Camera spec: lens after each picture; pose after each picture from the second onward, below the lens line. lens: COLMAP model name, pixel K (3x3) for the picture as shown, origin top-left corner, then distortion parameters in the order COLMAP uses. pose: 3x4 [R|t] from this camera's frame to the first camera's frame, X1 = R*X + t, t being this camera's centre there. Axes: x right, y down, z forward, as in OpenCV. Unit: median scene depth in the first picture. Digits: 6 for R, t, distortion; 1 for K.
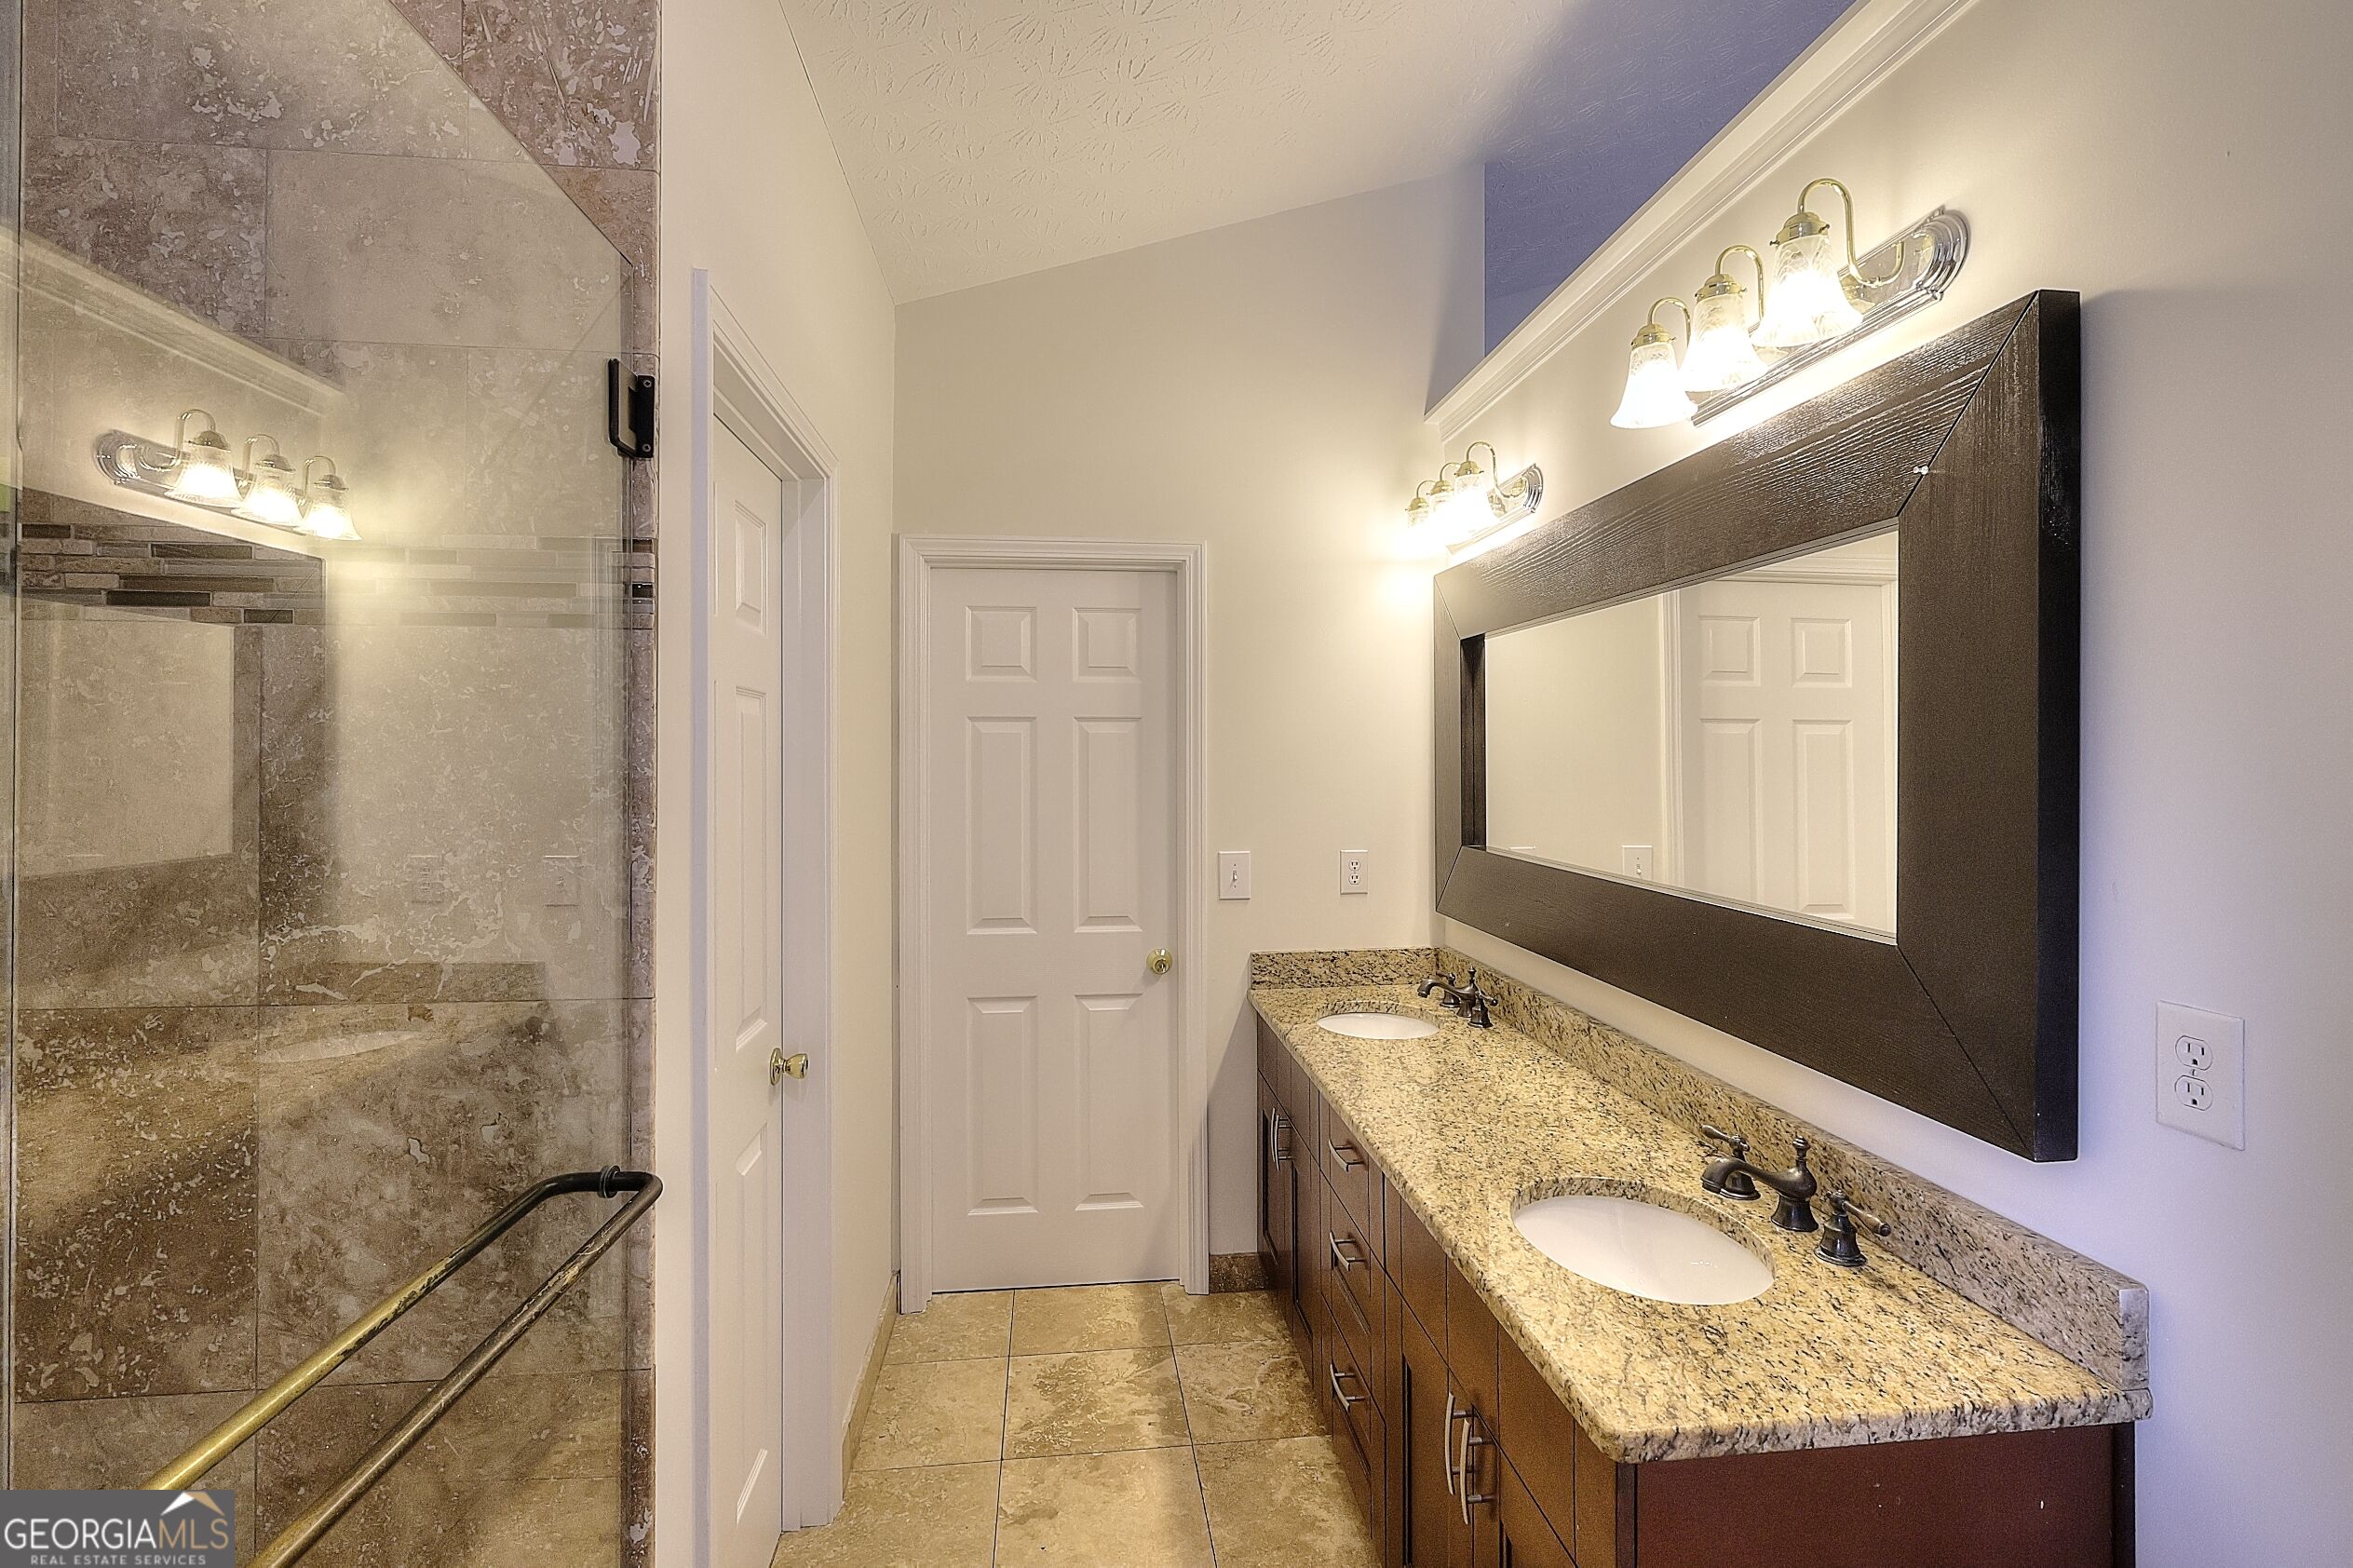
lens RADIAL K [[1090.2, 0, 1178.8], [0, 1090.2, 770.4], [0, 0, 1]] dist [-0.001214, -0.000167]
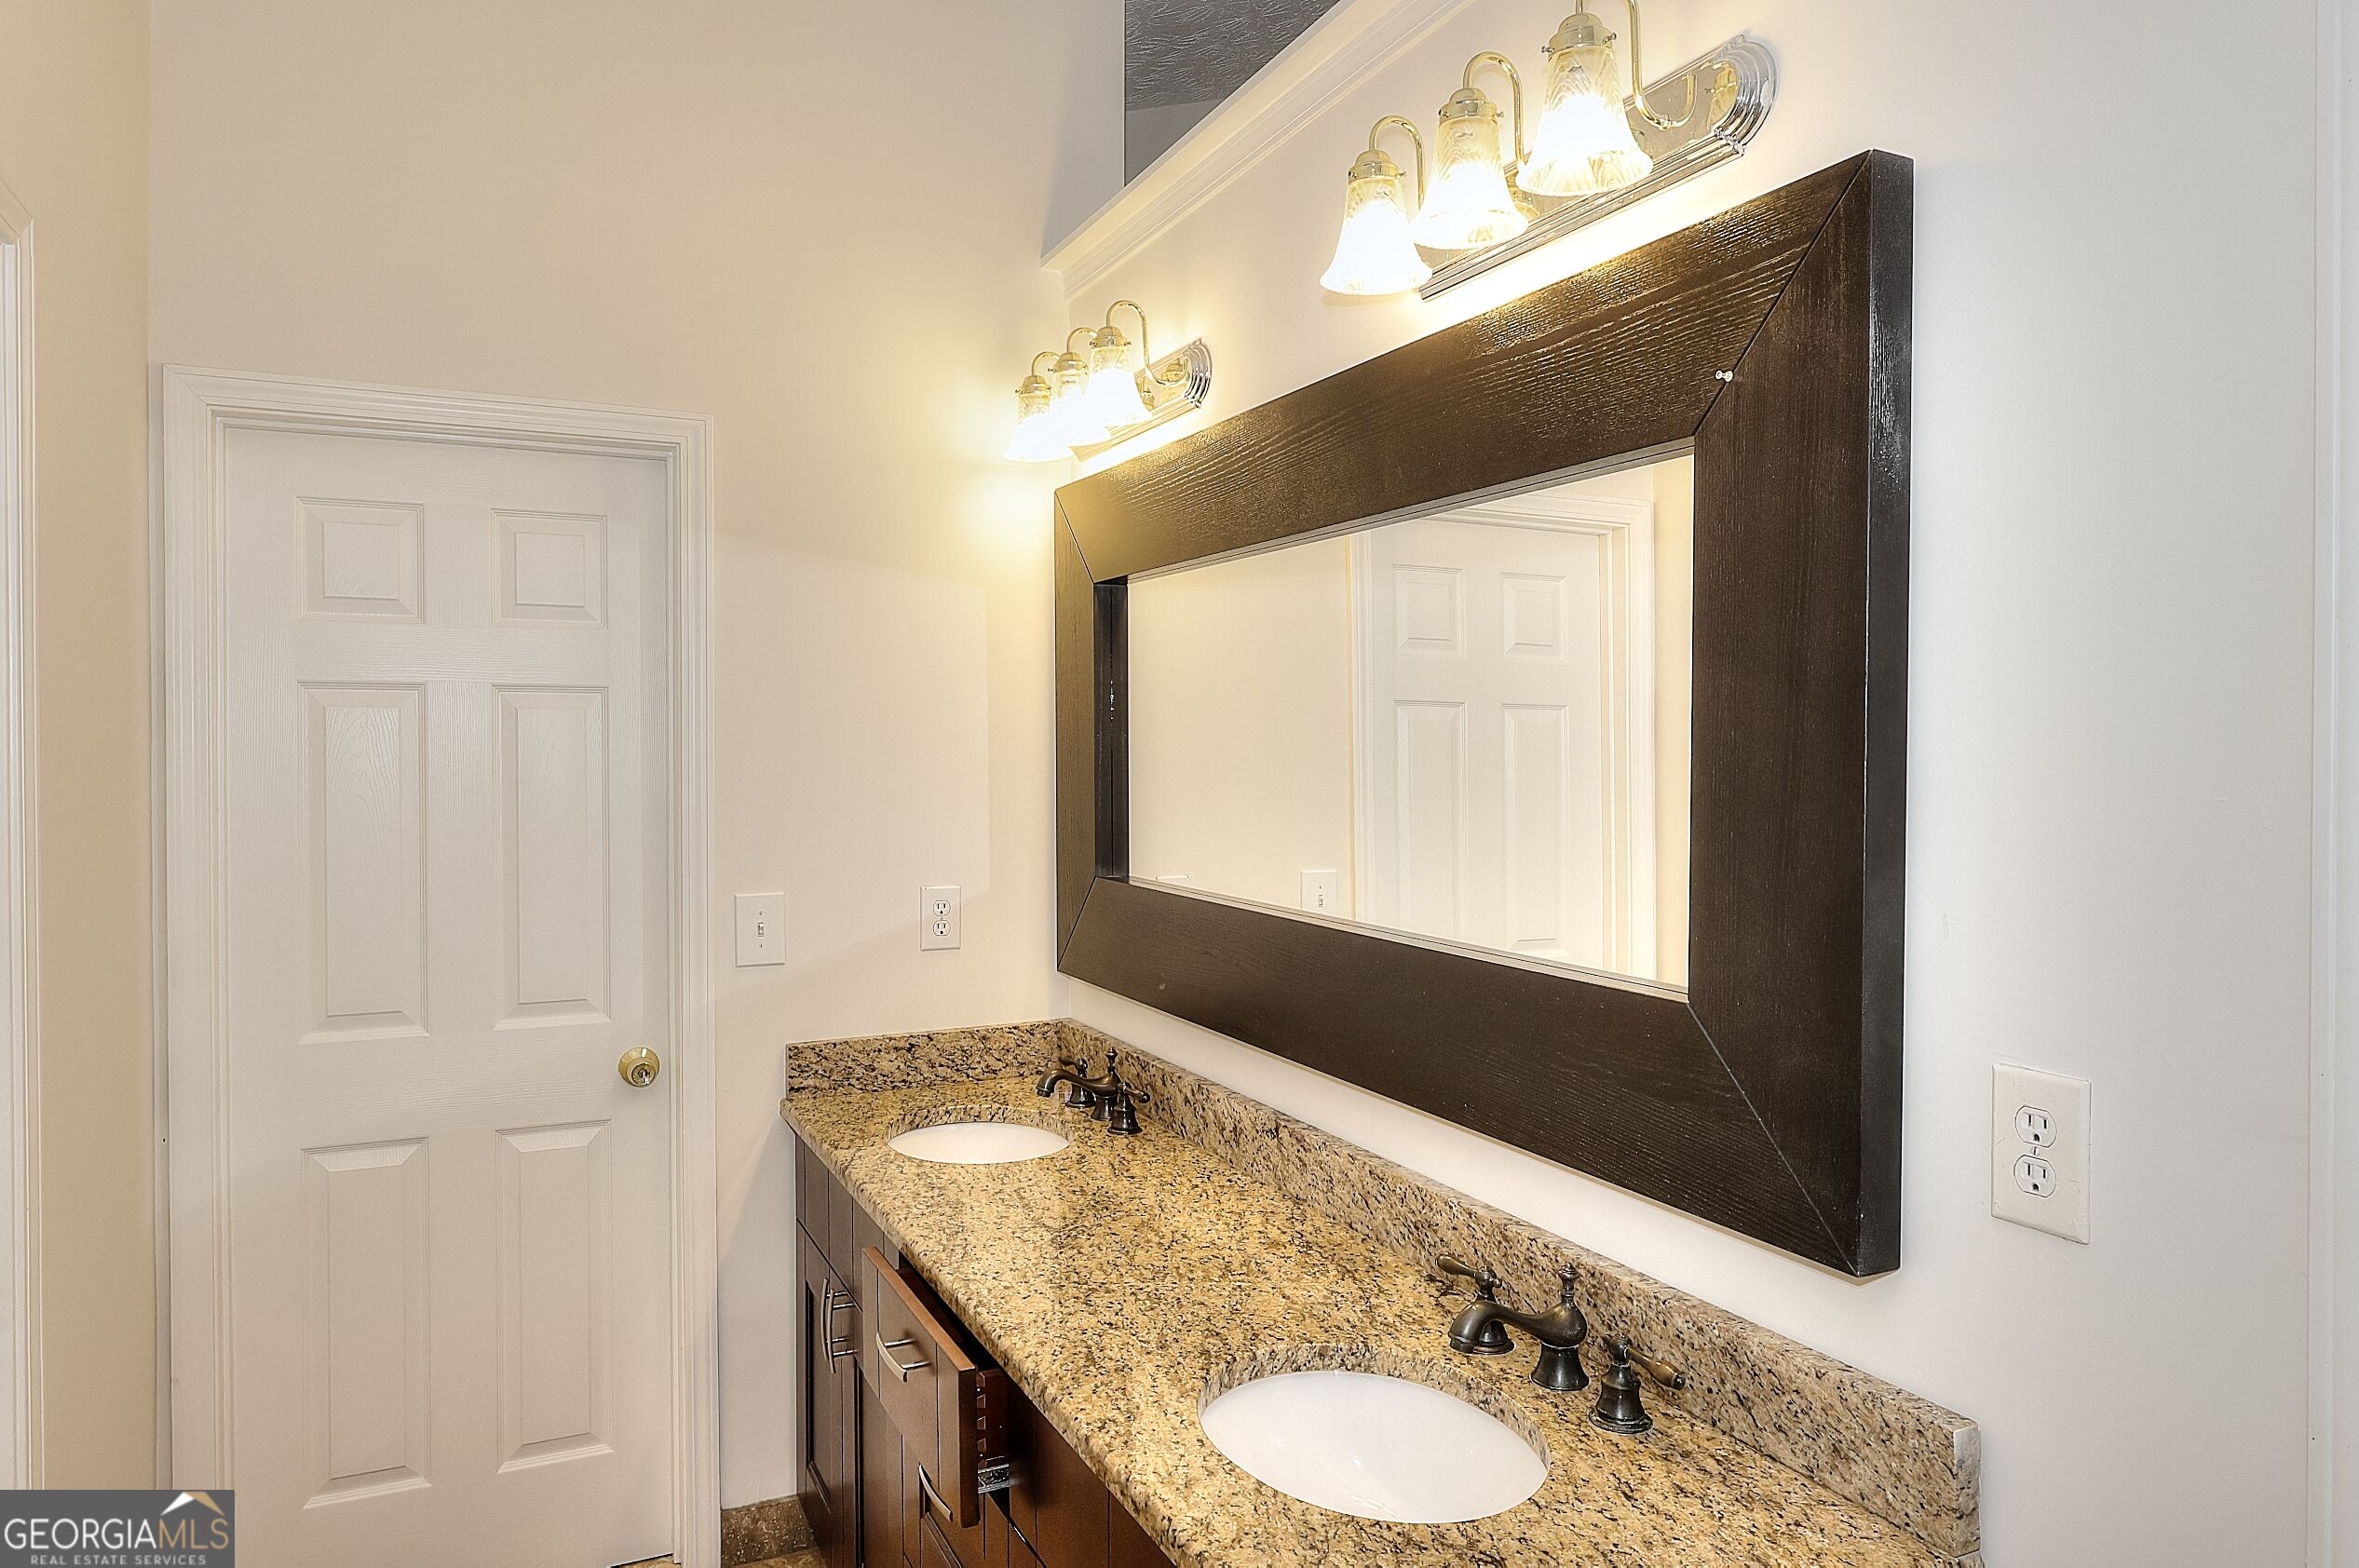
lens RADIAL K [[1452.0, 0, 1134.5], [0, 1452.0, 777.5], [0, 0, 1]] dist [-0.000455, 0.000875]
pose [[0.945837, -0.002874, 0.324628, -0.027910], [-0.000234, 0.999955, 0.009535, -0.004960], [-0.324641, -0.009094, 0.945794, 0.144172]]
